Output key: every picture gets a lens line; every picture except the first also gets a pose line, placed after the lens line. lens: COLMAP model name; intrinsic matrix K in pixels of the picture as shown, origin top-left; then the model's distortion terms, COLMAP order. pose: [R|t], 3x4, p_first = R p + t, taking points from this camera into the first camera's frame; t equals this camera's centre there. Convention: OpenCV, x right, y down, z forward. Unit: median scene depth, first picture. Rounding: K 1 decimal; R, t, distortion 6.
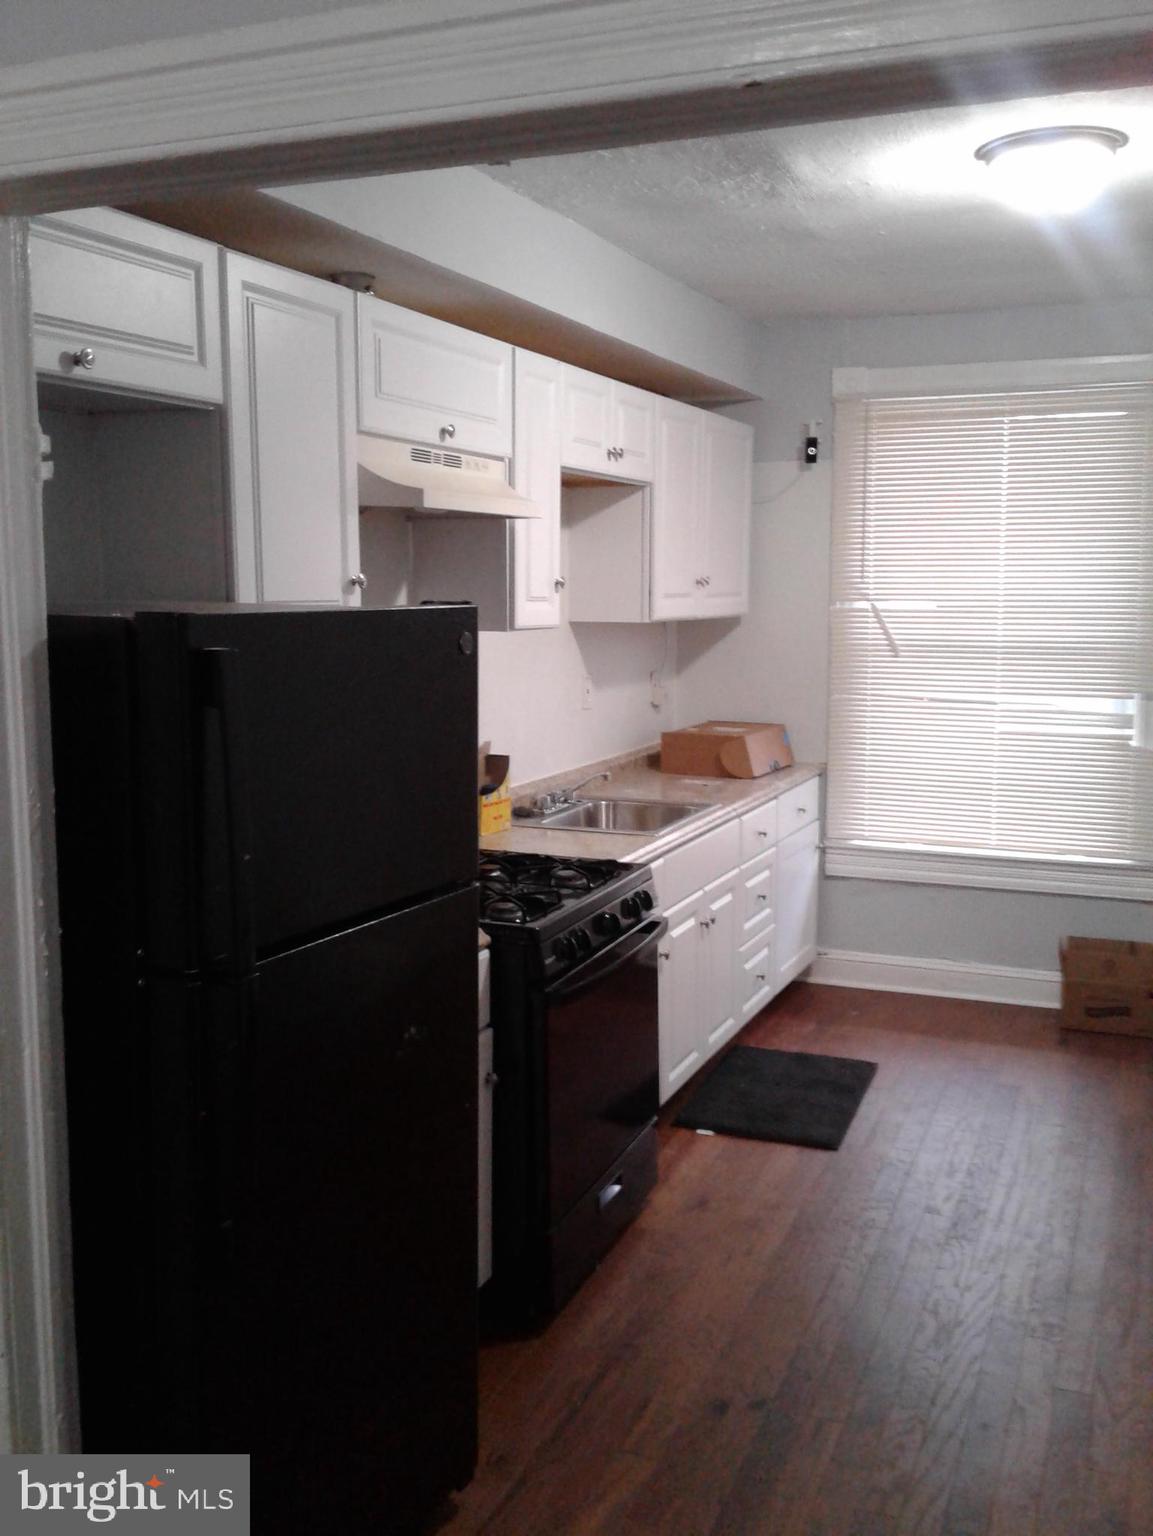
lens RADIAL K [[1500.3, 0, 572.7], [0, 1500.3, 775.9], [0, 0, 1]] dist [0.049494, 0.000000]
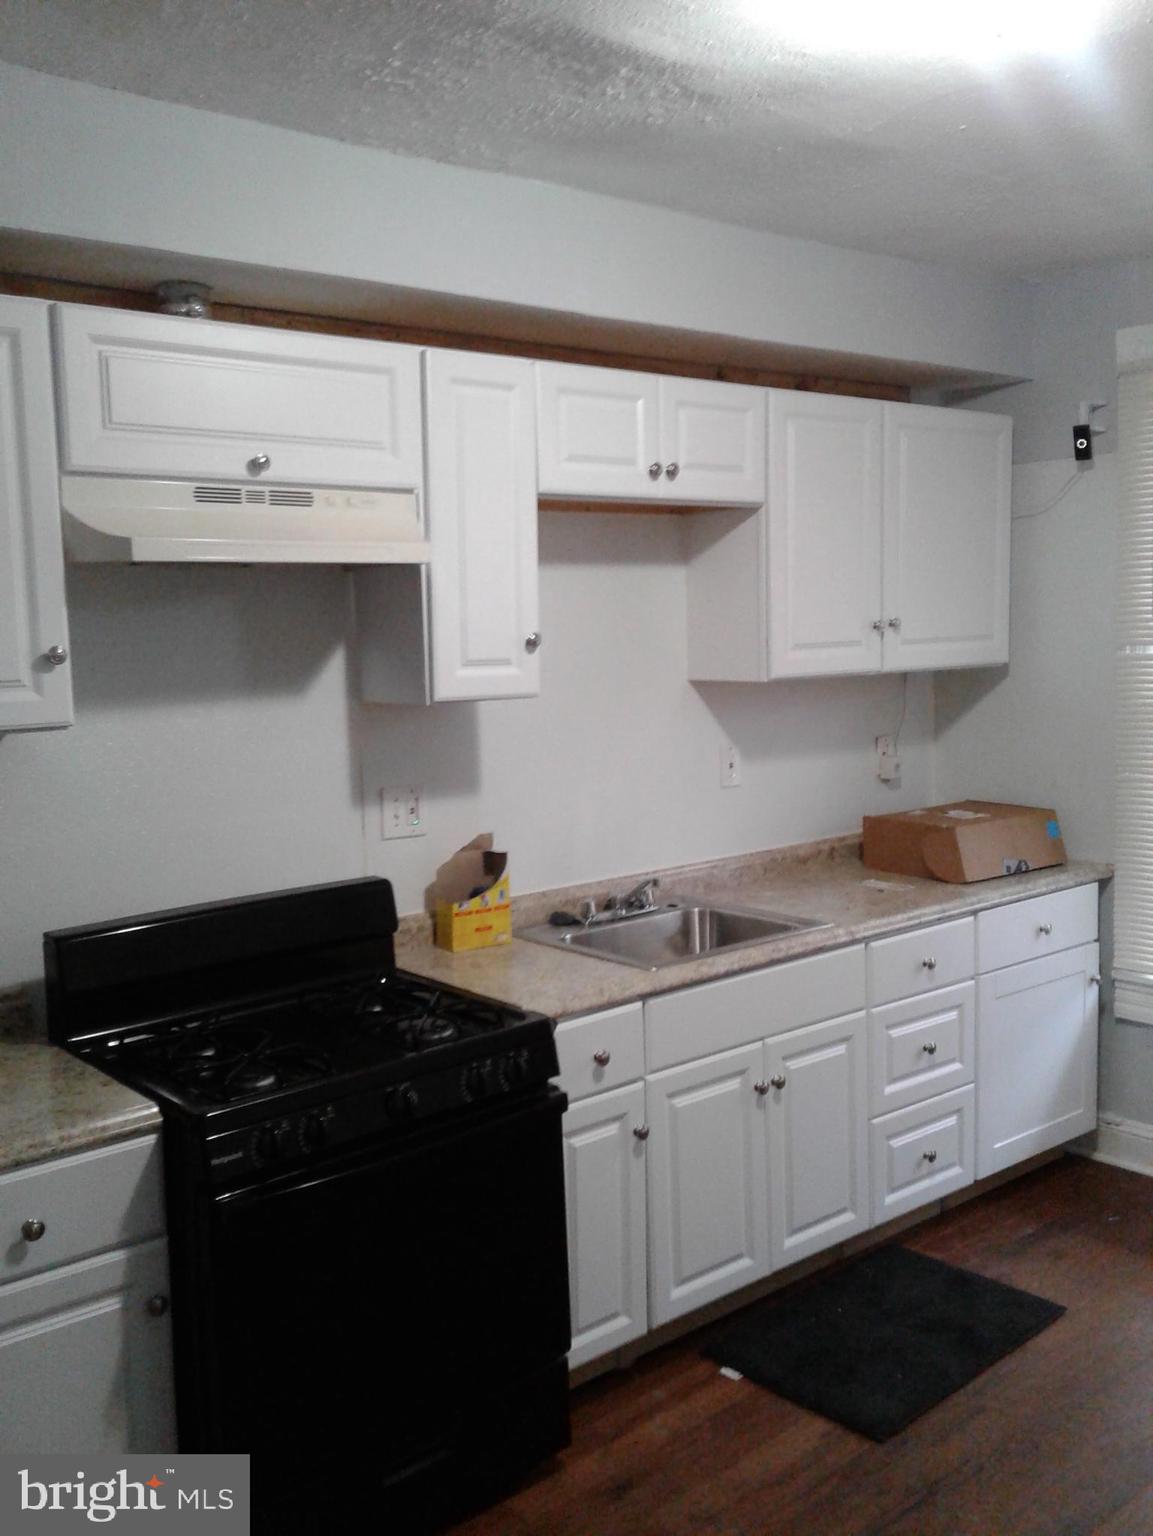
lens RADIAL K [[1500.3, 0, 577.5], [0, 1500.3, 759.8], [0, 0, 1]] dist [0.049494, 0.000000]
pose [[0.891714, 0.020252, -0.452146, 0.300196], [-0.032661, 0.999273, -0.019654, -0.041036], [0.451419, 0.032293, 0.891727, 0.249315]]
